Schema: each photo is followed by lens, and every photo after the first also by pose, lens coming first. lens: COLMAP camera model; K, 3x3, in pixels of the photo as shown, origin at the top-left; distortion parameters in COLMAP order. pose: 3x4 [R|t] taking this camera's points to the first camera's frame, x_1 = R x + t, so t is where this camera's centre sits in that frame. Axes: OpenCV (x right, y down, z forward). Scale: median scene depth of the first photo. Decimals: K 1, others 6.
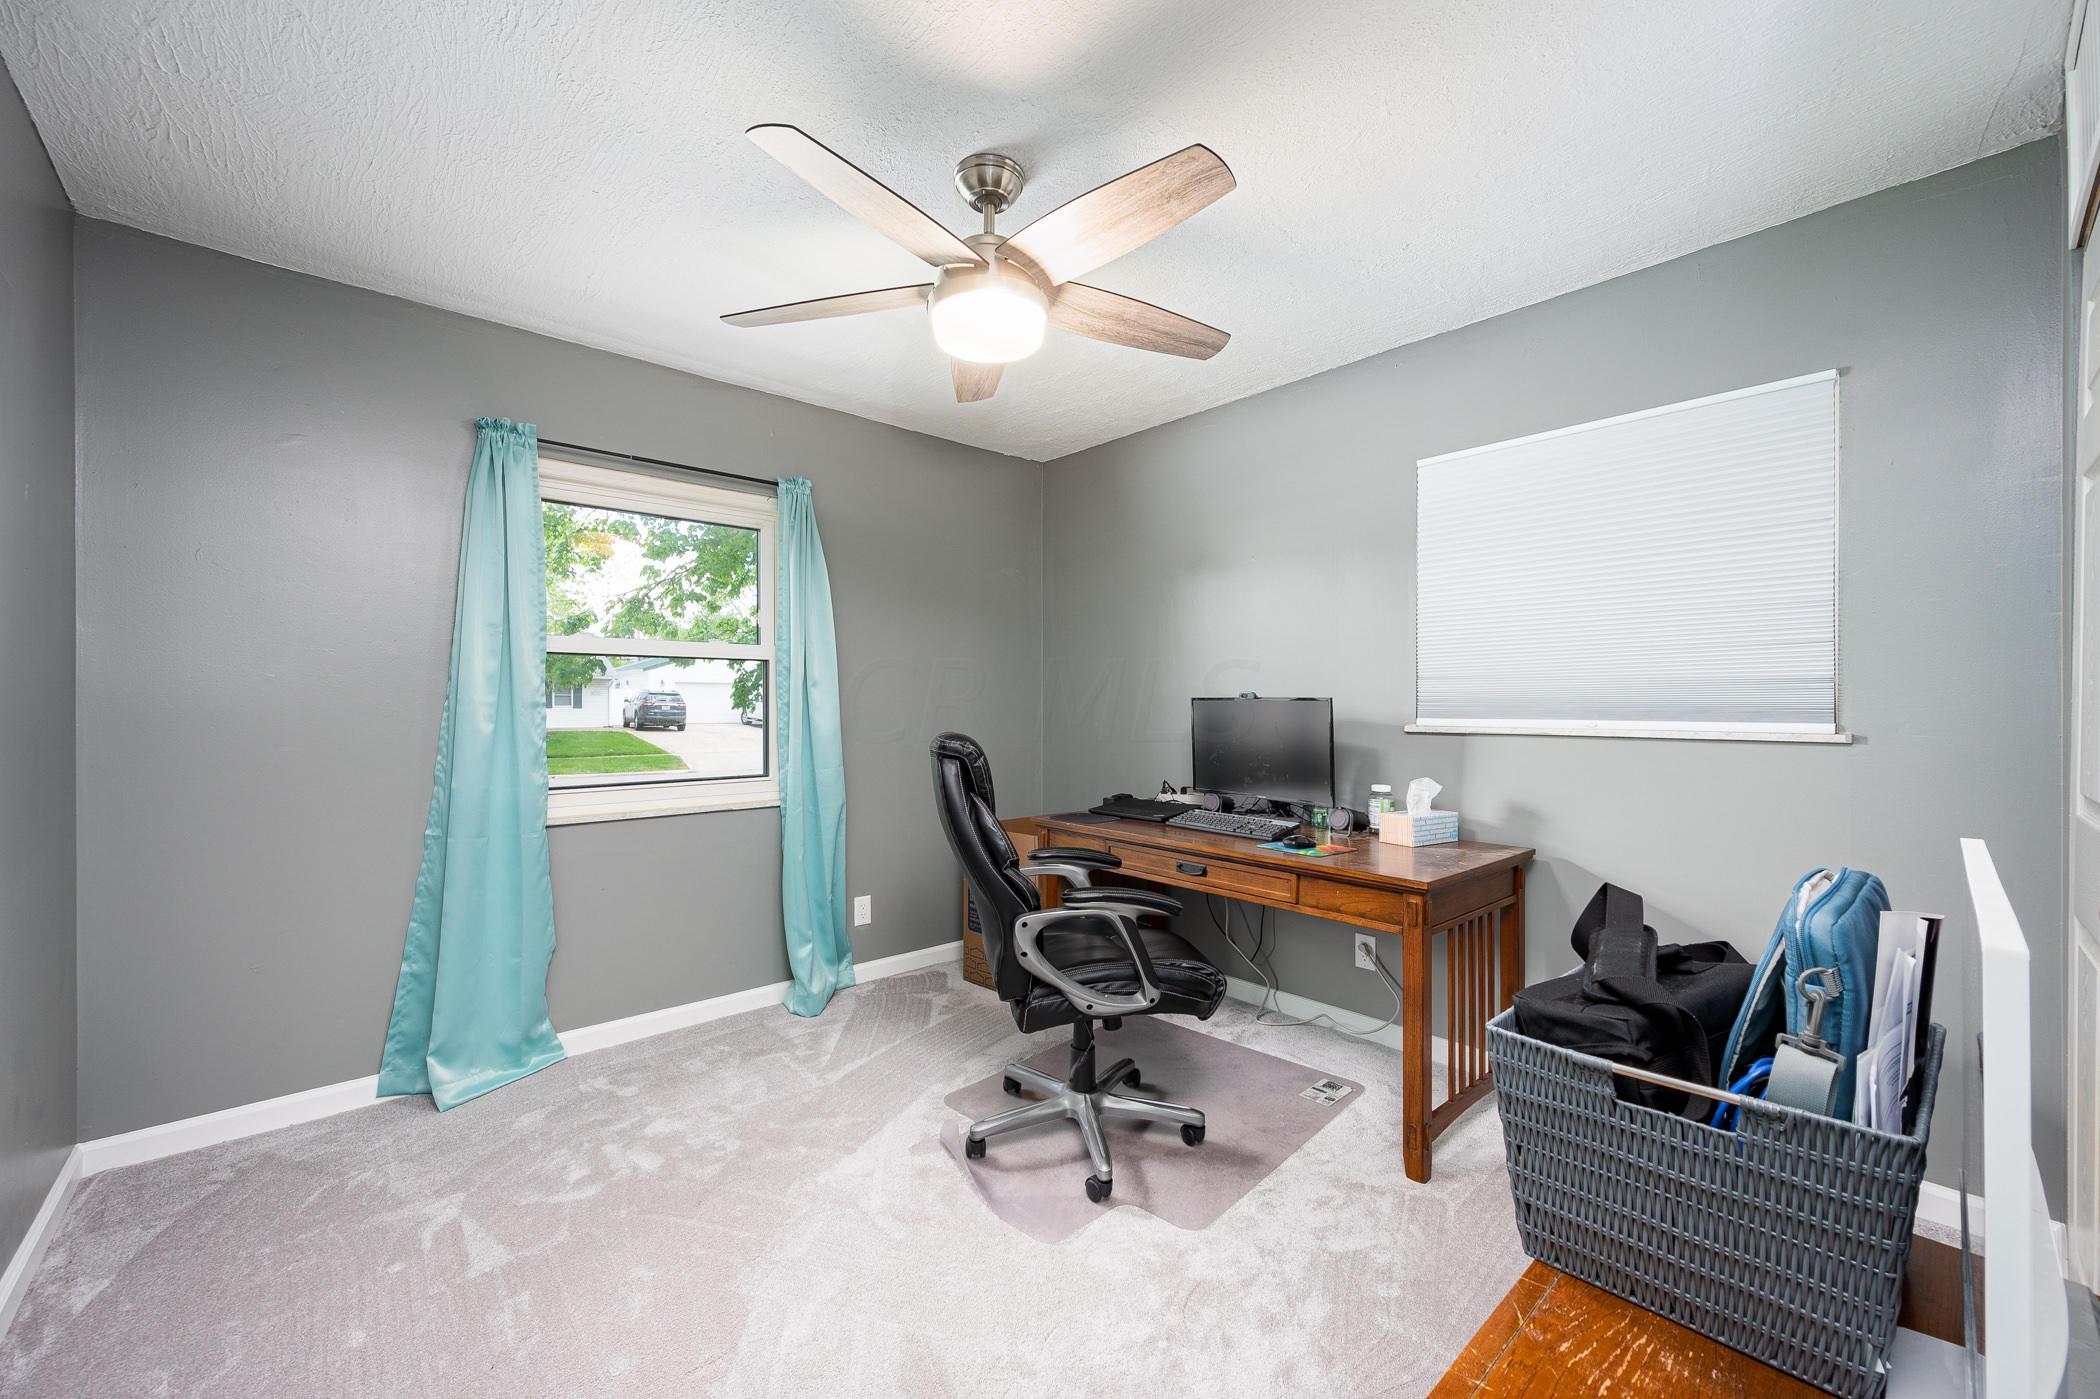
lens RADIAL K [[834.1, 0, 1062.5], [0, 834.1, 708.1], [0, 0, 1]] dist [-0.000728, 0.000189]
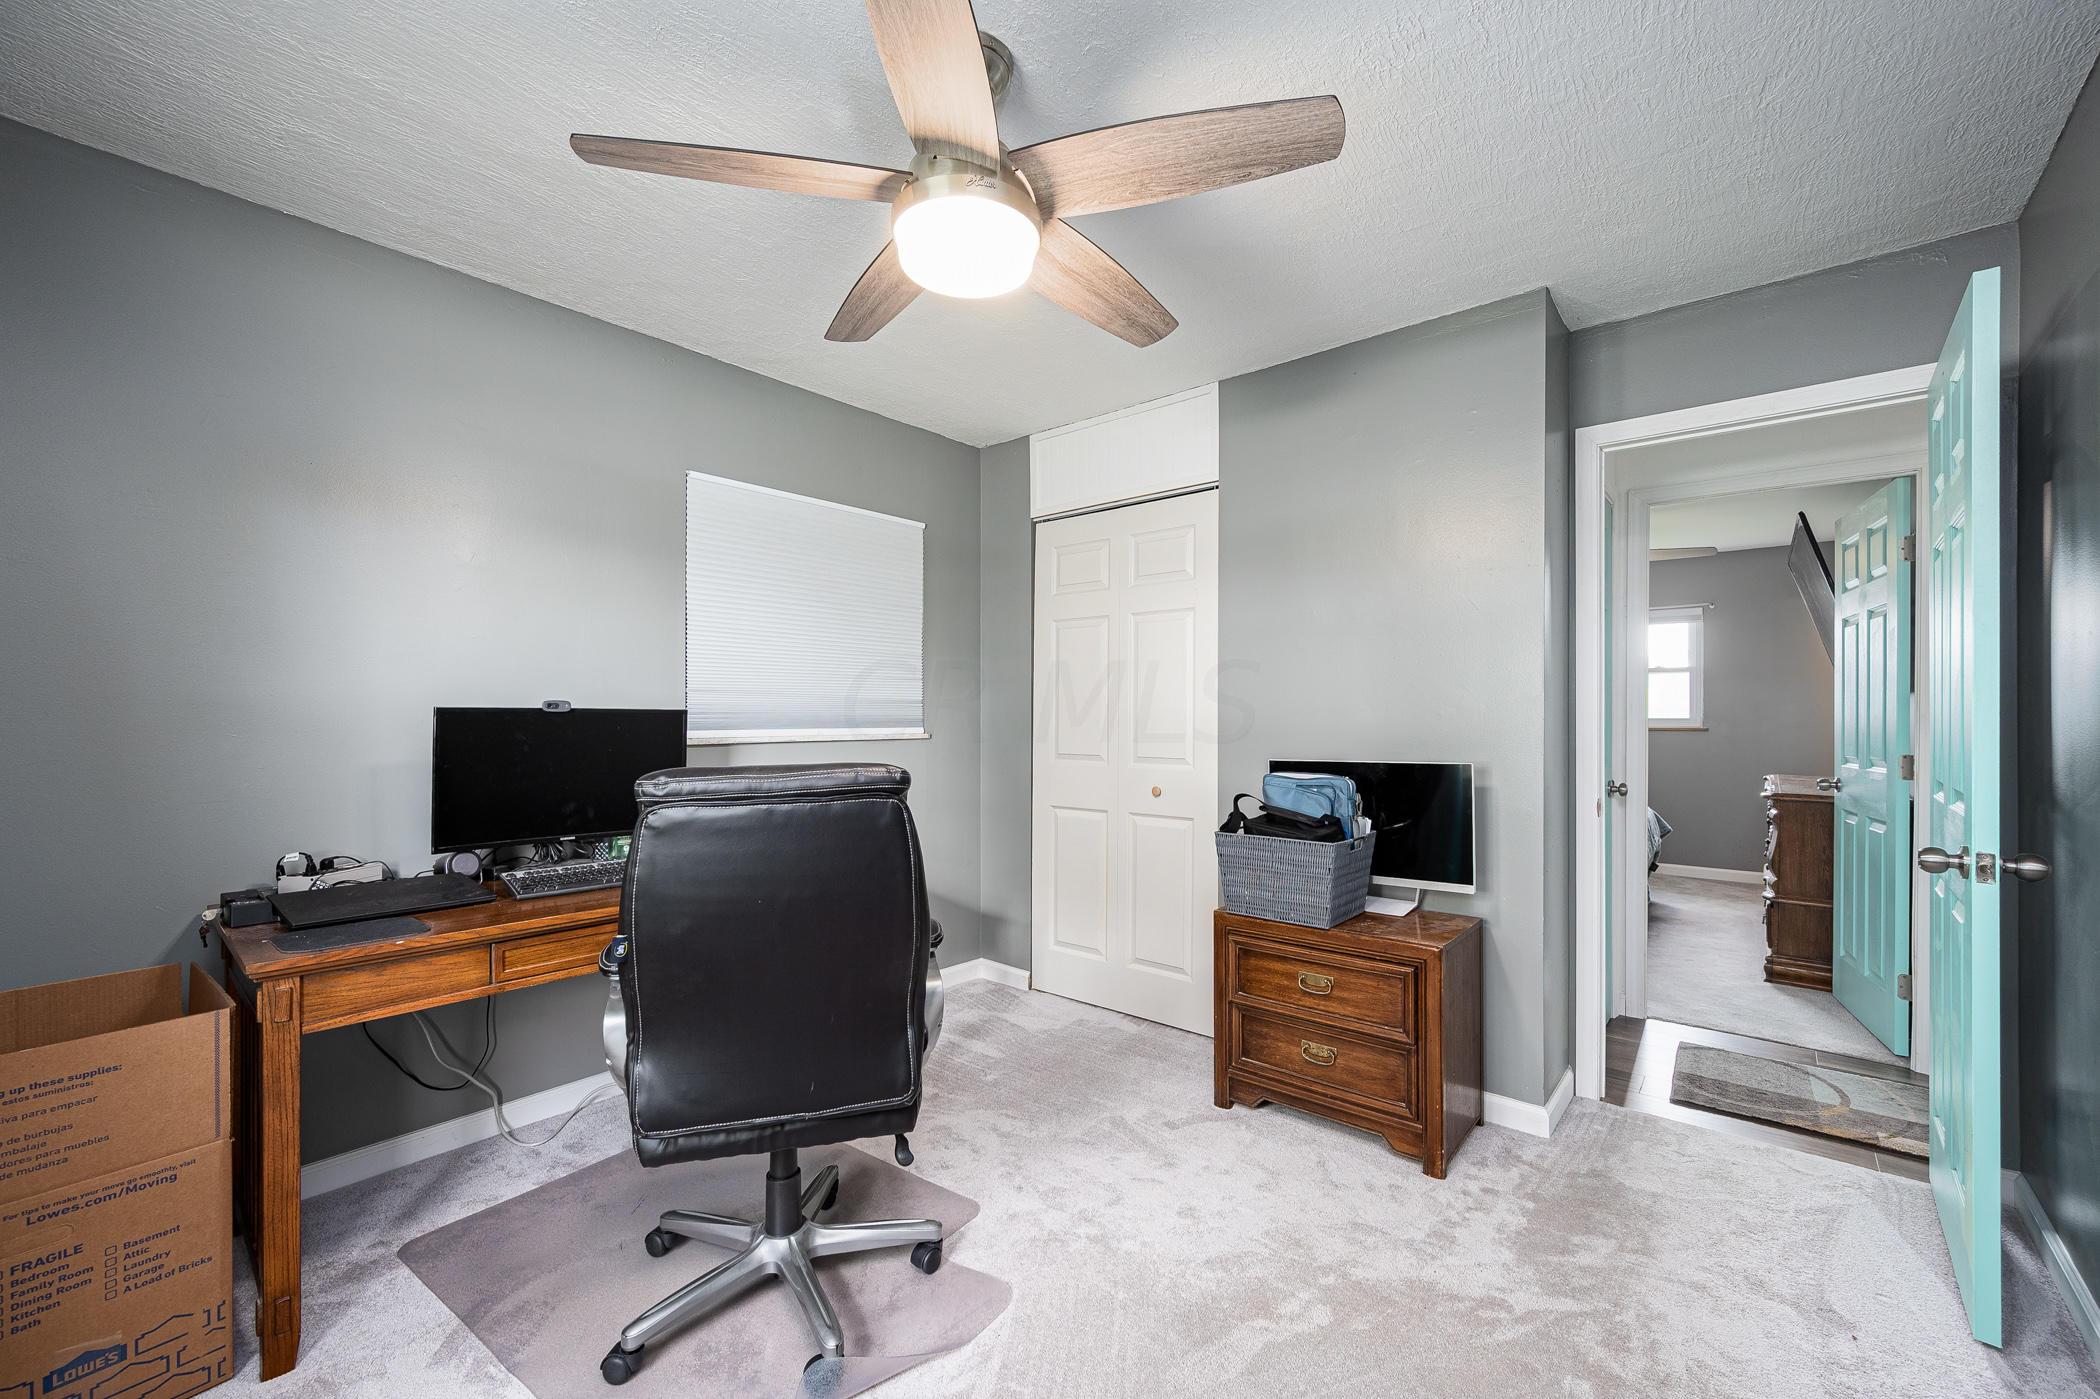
lens RADIAL K [[834.1, 0, 1062.1], [0, 834.1, 707.9], [0, 0, 1]] dist [-0.000728, 0.000189]
pose [[-0.140414, 0.004863, 0.990081, -0.835552], [-0.000683, 0.999987, -0.005009, -0.013605], [-0.990093, -0.001380, -0.140409, 0.947441]]
